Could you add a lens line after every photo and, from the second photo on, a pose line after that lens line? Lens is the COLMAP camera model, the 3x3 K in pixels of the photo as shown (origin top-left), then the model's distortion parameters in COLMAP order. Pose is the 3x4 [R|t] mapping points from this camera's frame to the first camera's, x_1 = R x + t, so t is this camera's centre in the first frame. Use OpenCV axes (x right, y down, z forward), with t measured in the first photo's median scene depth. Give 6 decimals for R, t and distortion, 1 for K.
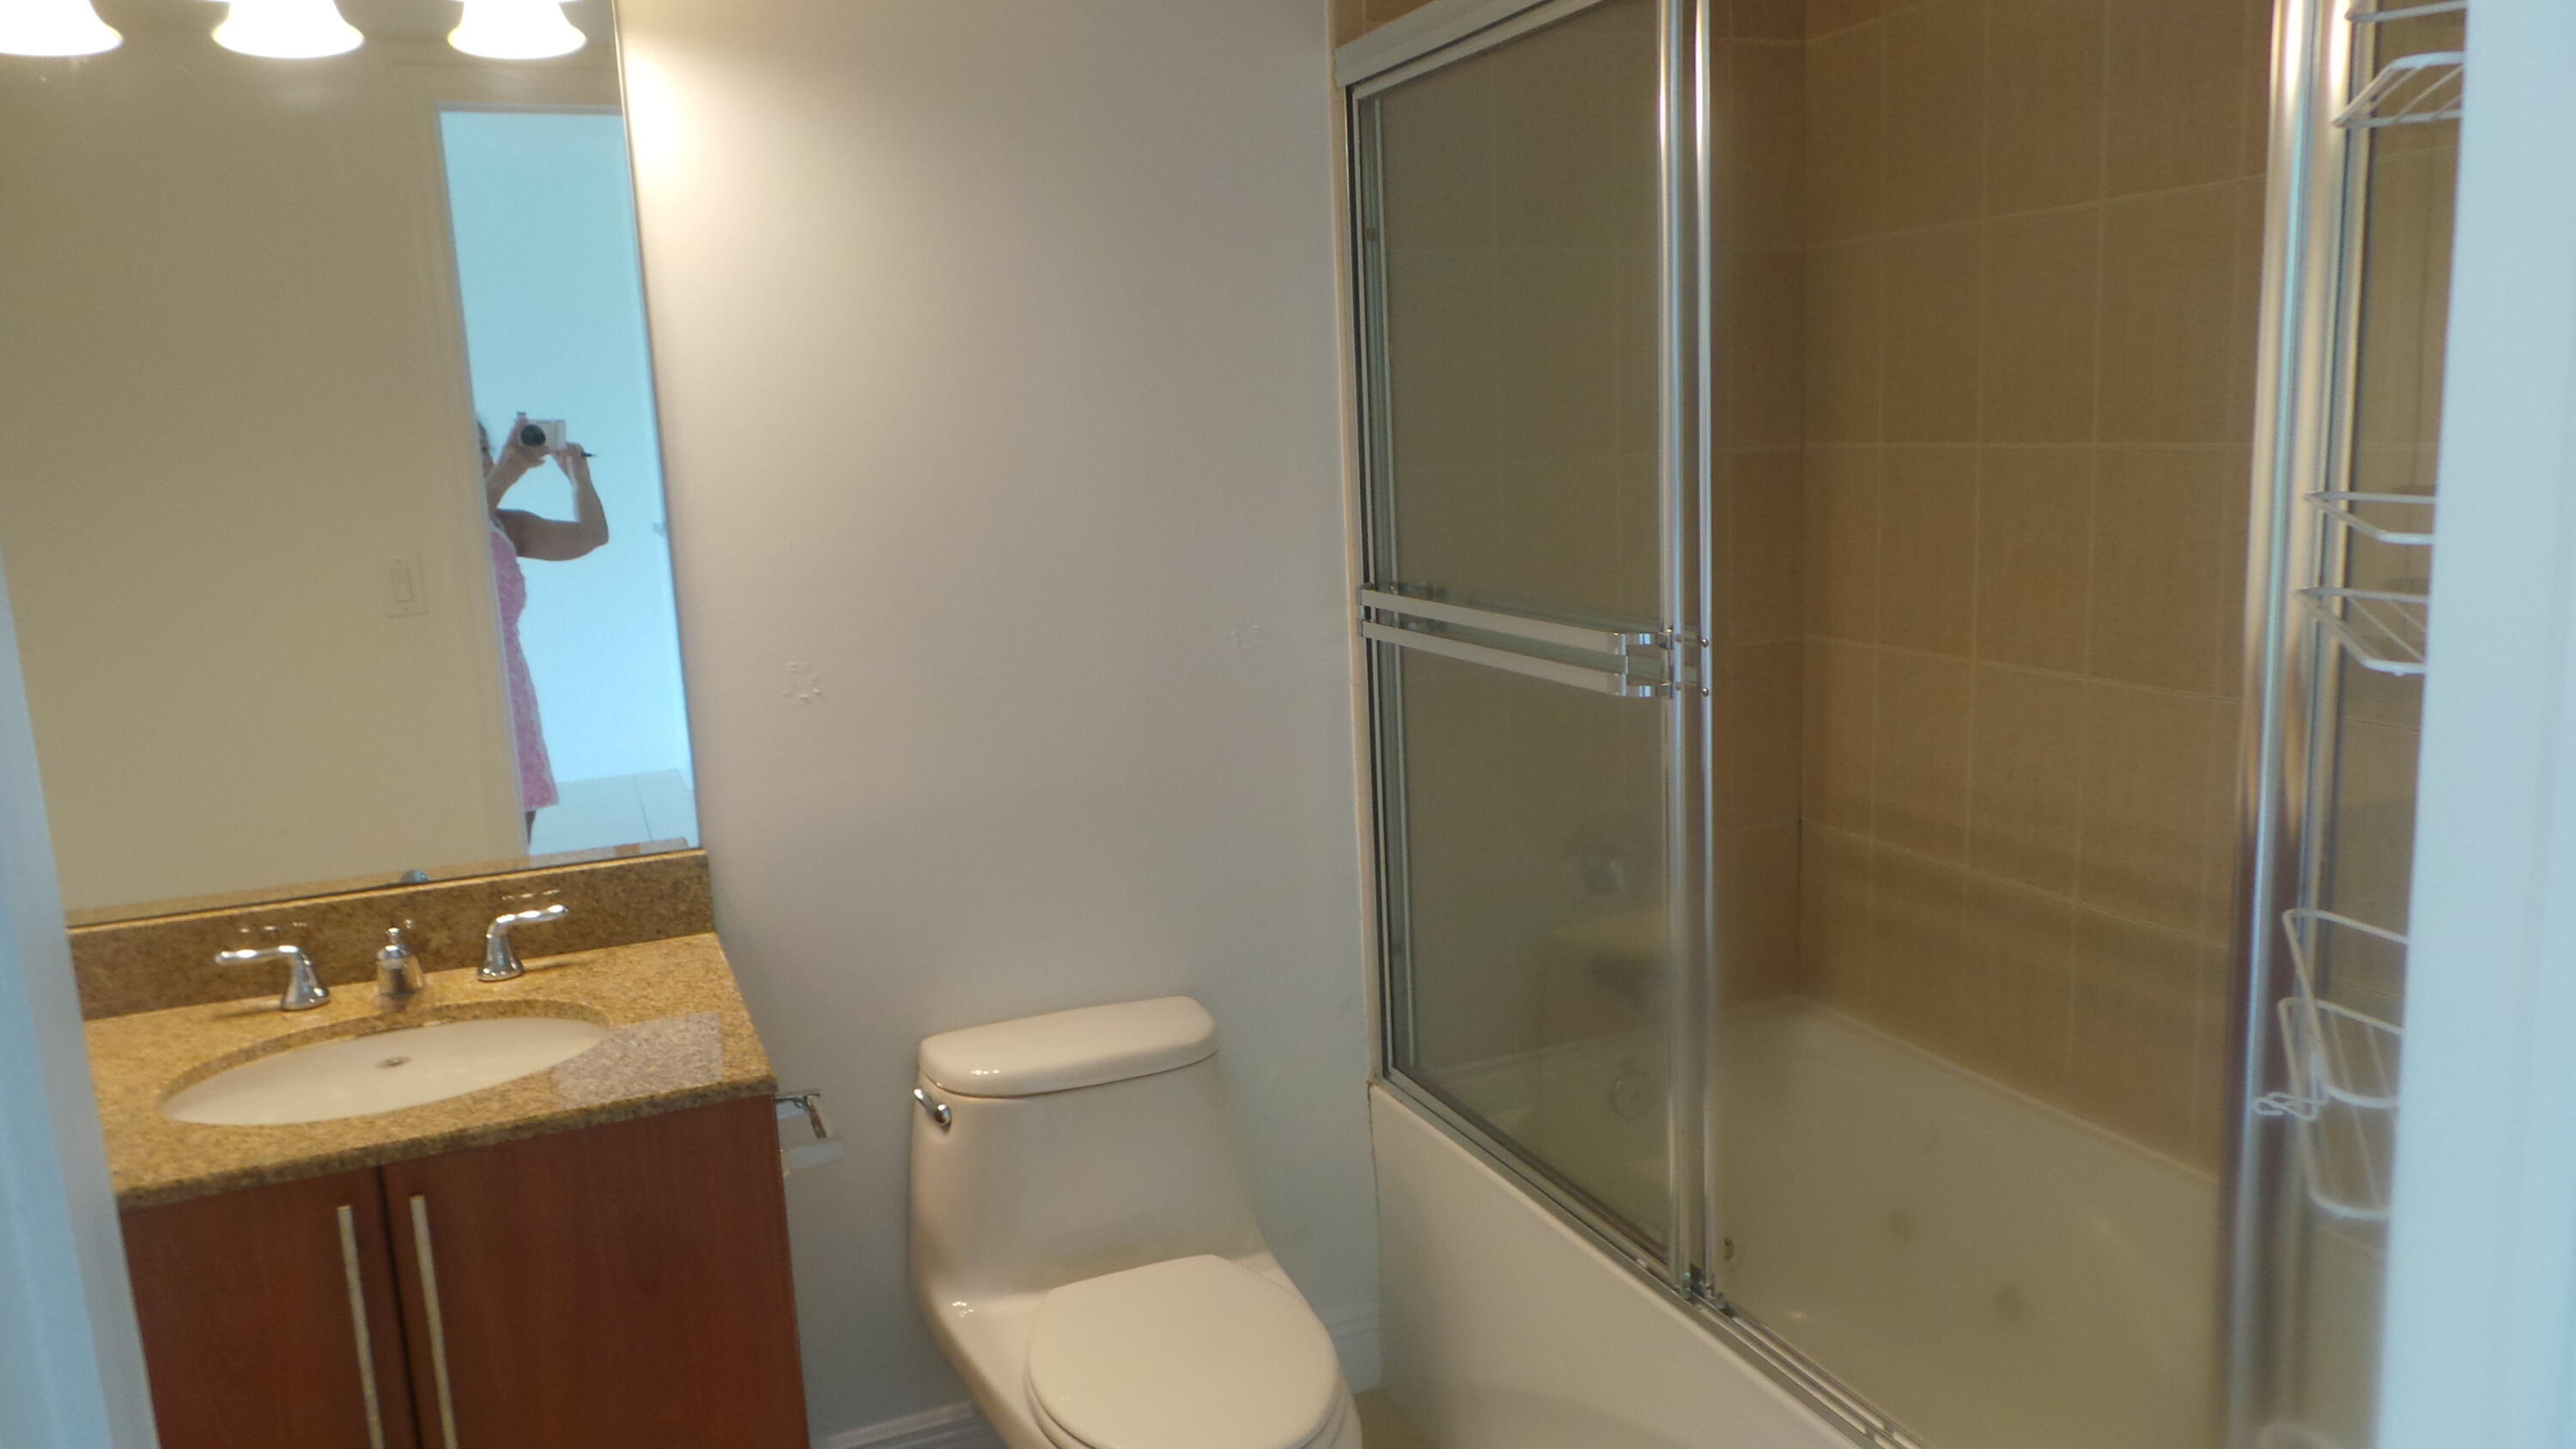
lens RADIAL K [[1757.5, 0, 1292.1], [0, 1757.5, 745.9], [0, 0, 1]] dist [0.002937, 0.000133]
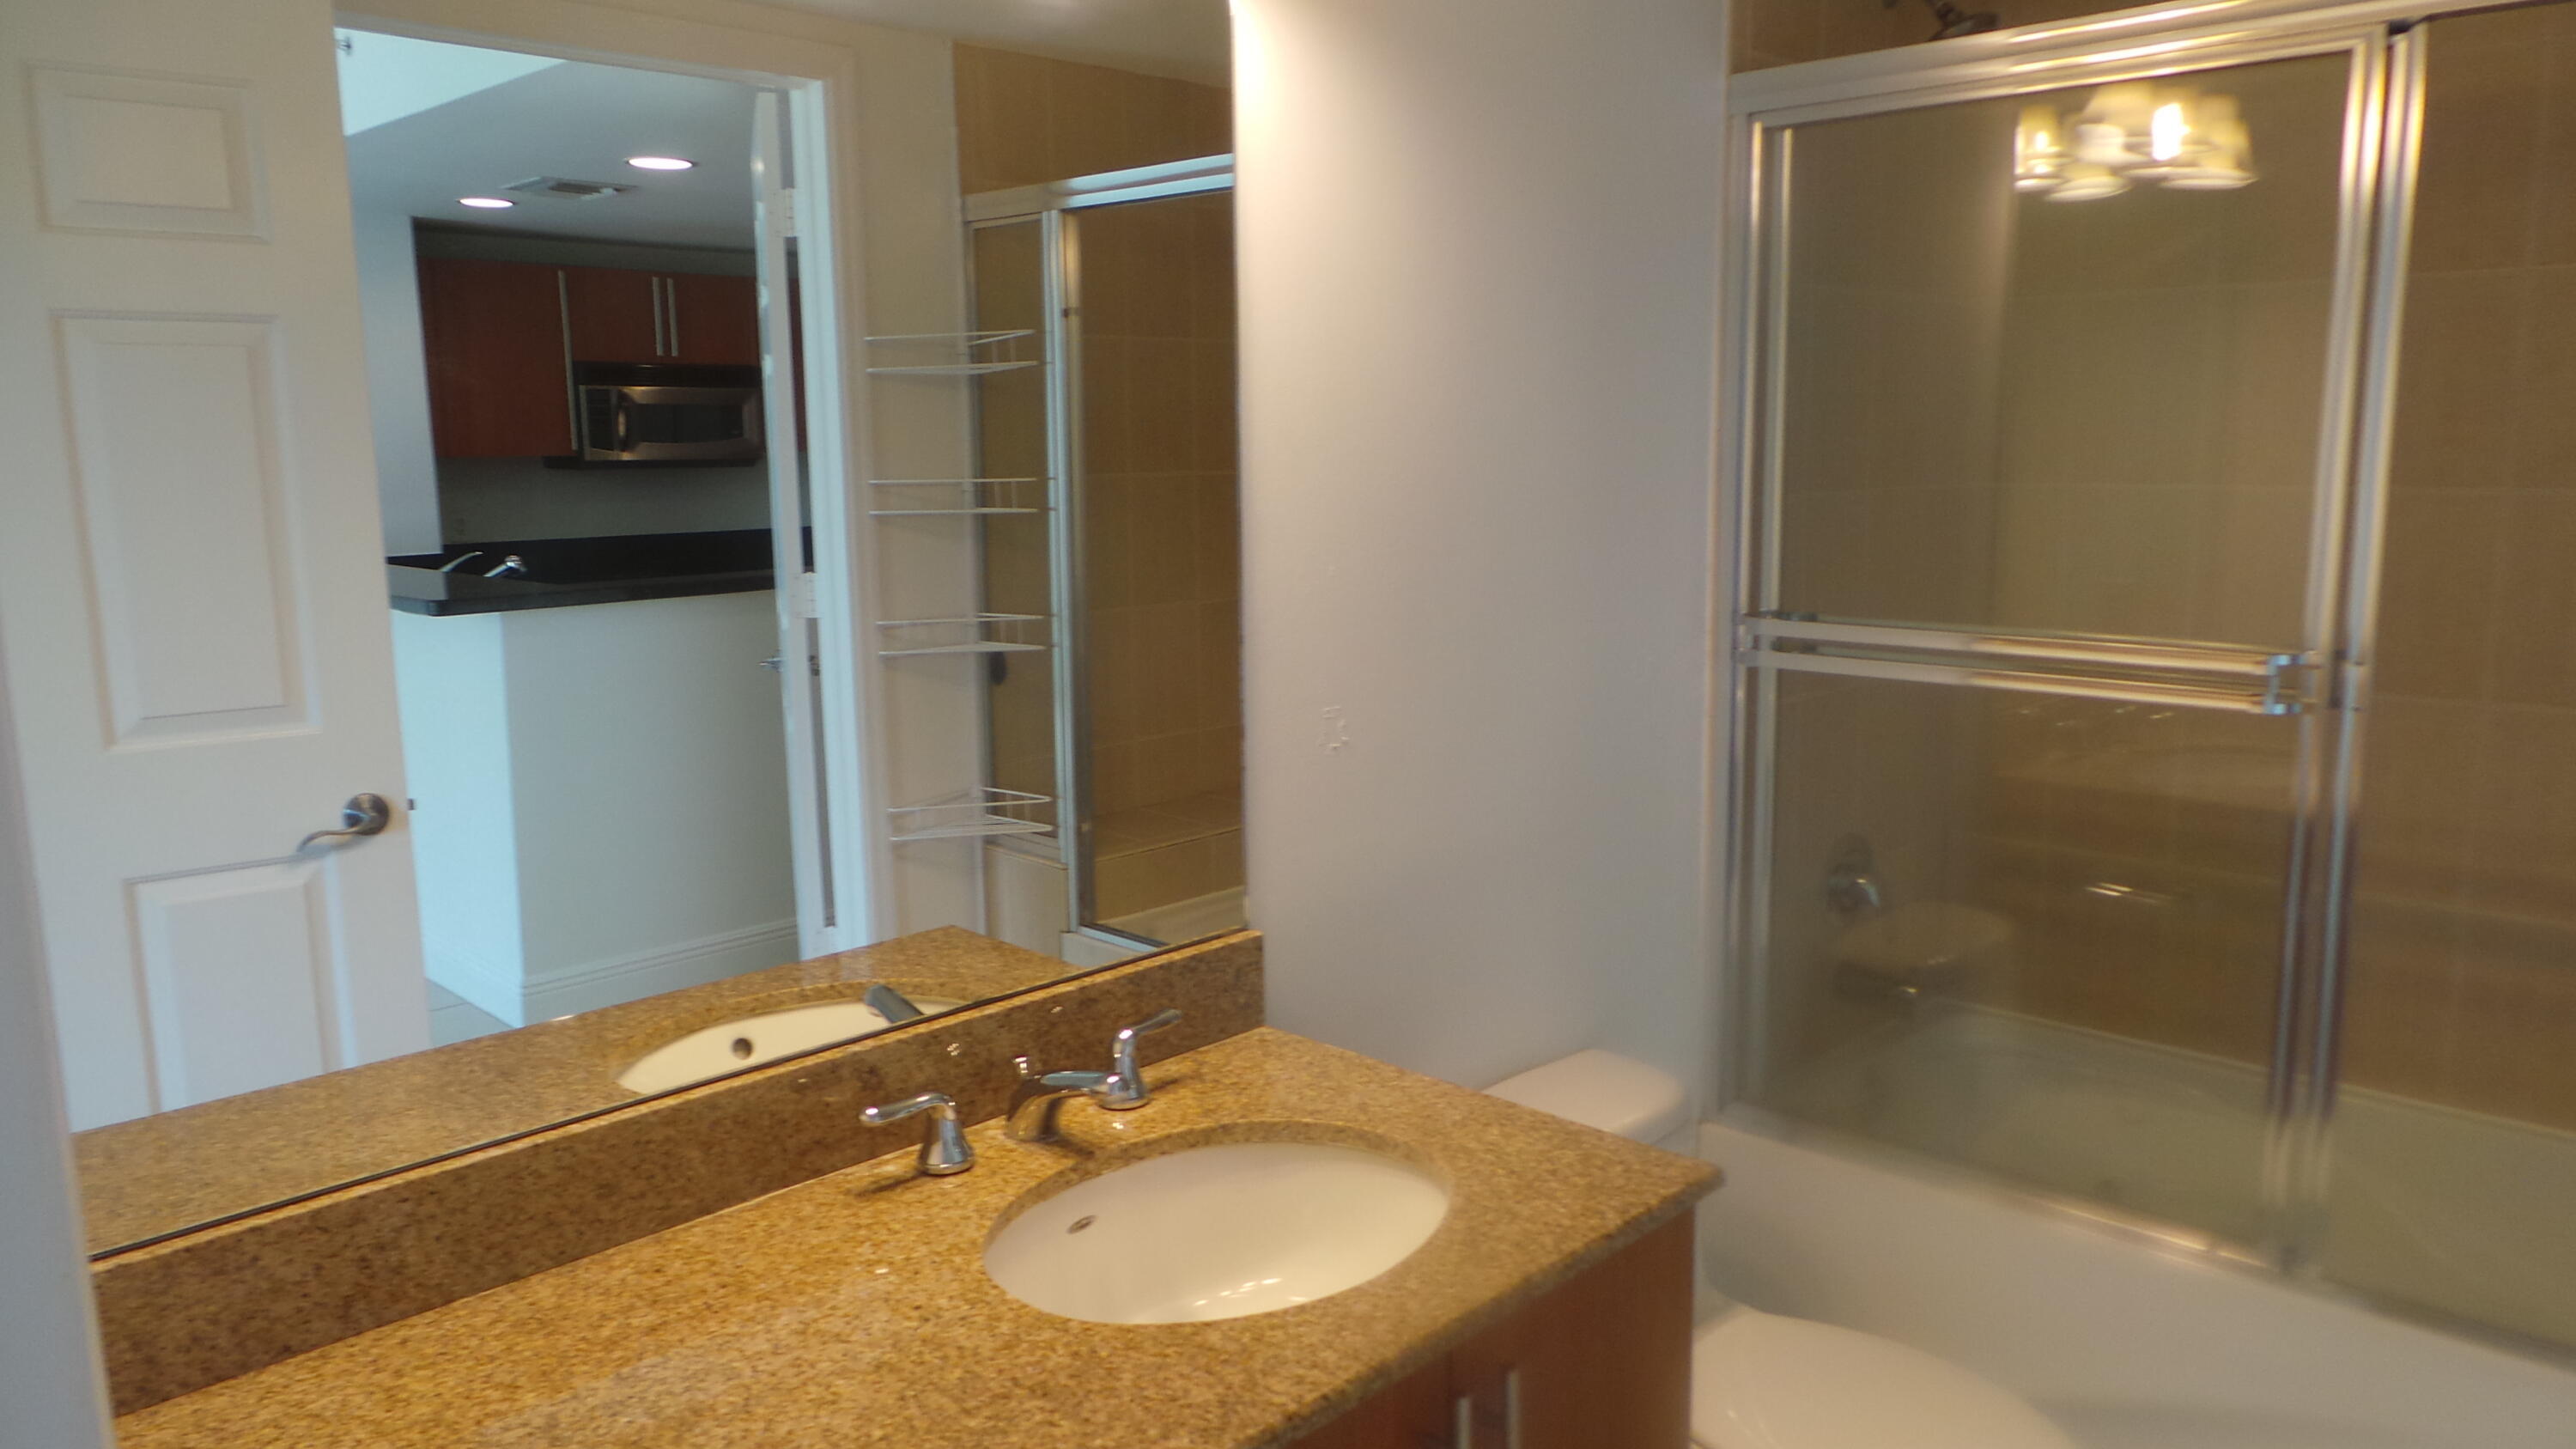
lens RADIAL K [[1787.4, 0, 1297.0], [0, 1787.4, 719.4], [0, 0, 1]] dist [0.007515, 0.003022]
pose [[0.922752, -0.031605, 0.384097, -0.718144], [0.044054, 0.998749, -0.023654, -0.024067], [-0.382869, 0.038748, 0.922990, 0.205133]]
